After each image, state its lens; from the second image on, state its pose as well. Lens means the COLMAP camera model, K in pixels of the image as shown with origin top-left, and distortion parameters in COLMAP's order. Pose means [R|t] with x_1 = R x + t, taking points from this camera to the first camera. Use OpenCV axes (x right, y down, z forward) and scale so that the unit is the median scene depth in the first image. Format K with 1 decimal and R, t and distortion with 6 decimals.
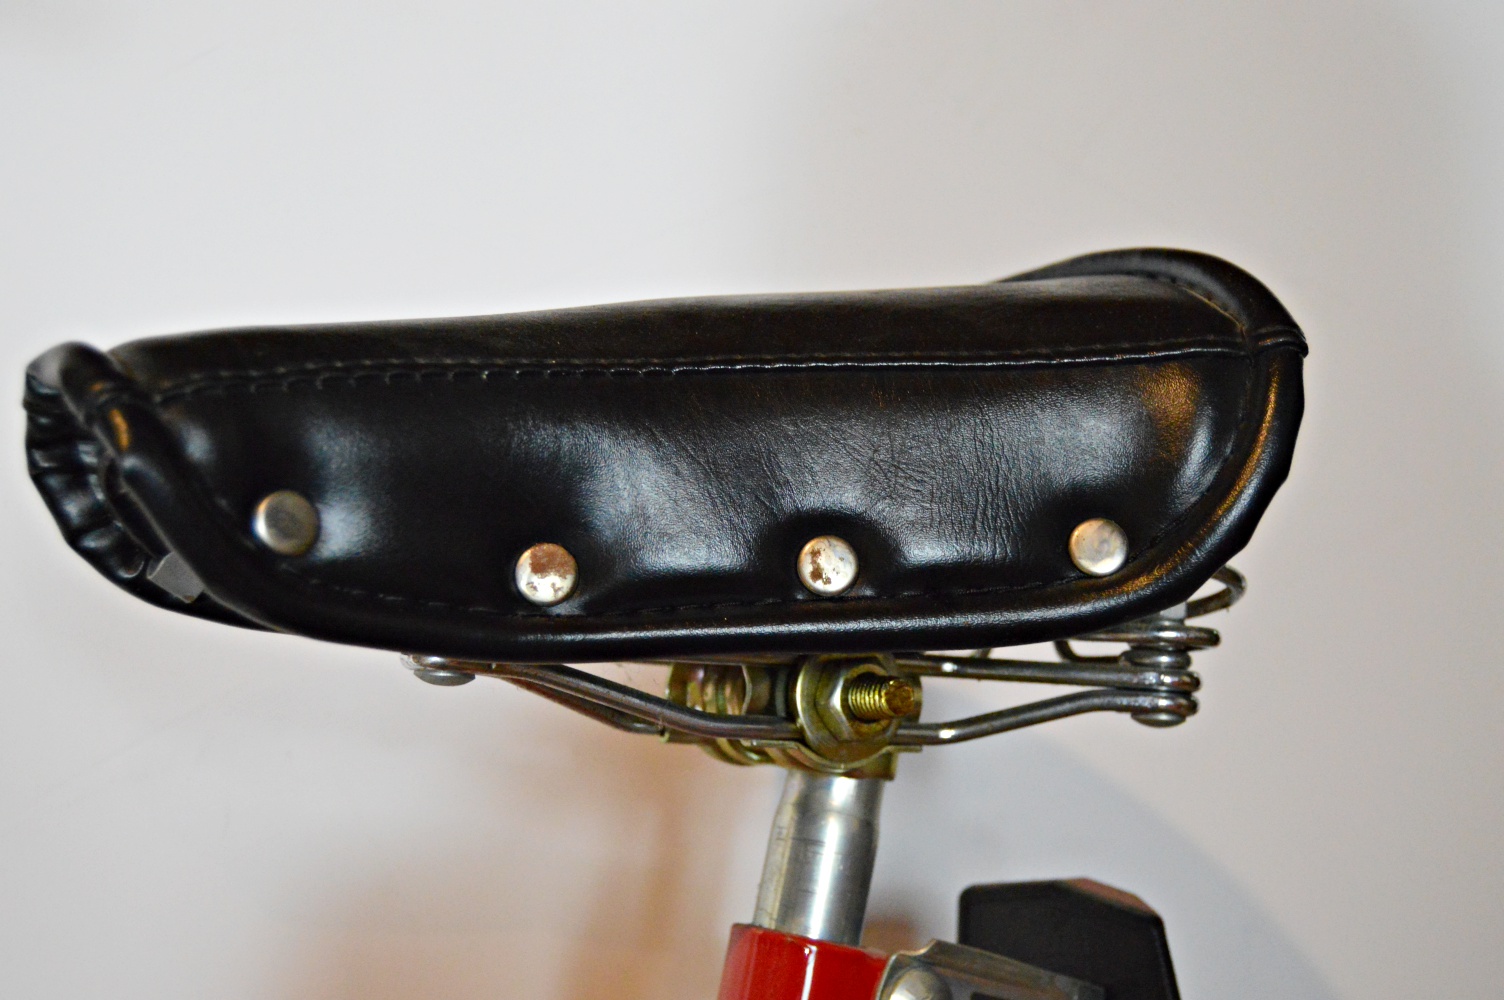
lens RADIAL K [[2087.1, 0, 752.0], [0, 2087.1, 500.0], [0, 0, 1]] dist [-0.017166, -0.040124]
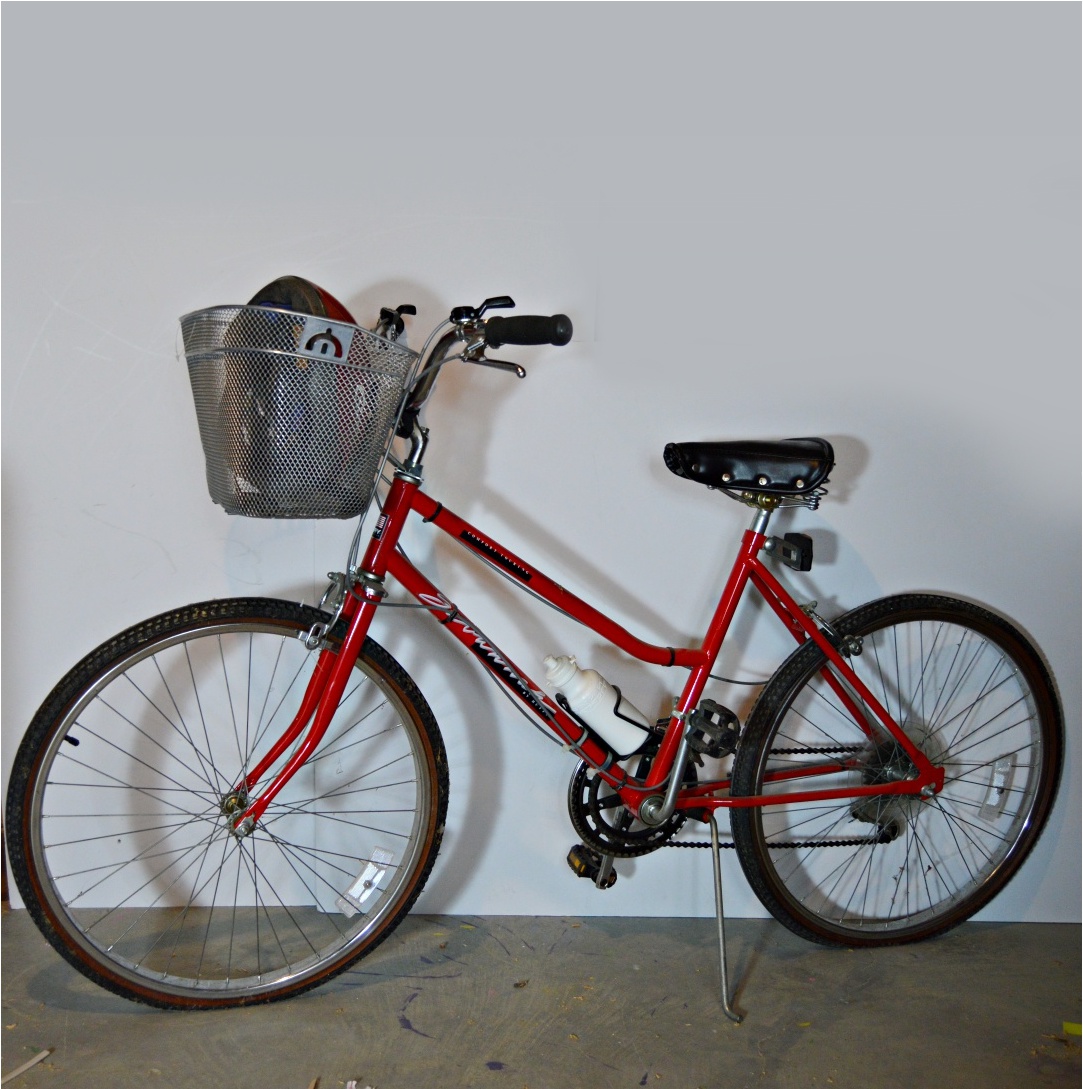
lens RADIAL K [[1151.1, 0, 541.5], [0, 1151.1, 544.5], [0, 0, 1]] dist [-0.002001, -0.000418]
pose [[0.957859, 0.154406, -0.242208, 0.311280], [-0.118034, 0.980332, 0.158167, -0.308548], [0.261867, -0.122912, 0.957245, -3.228930]]
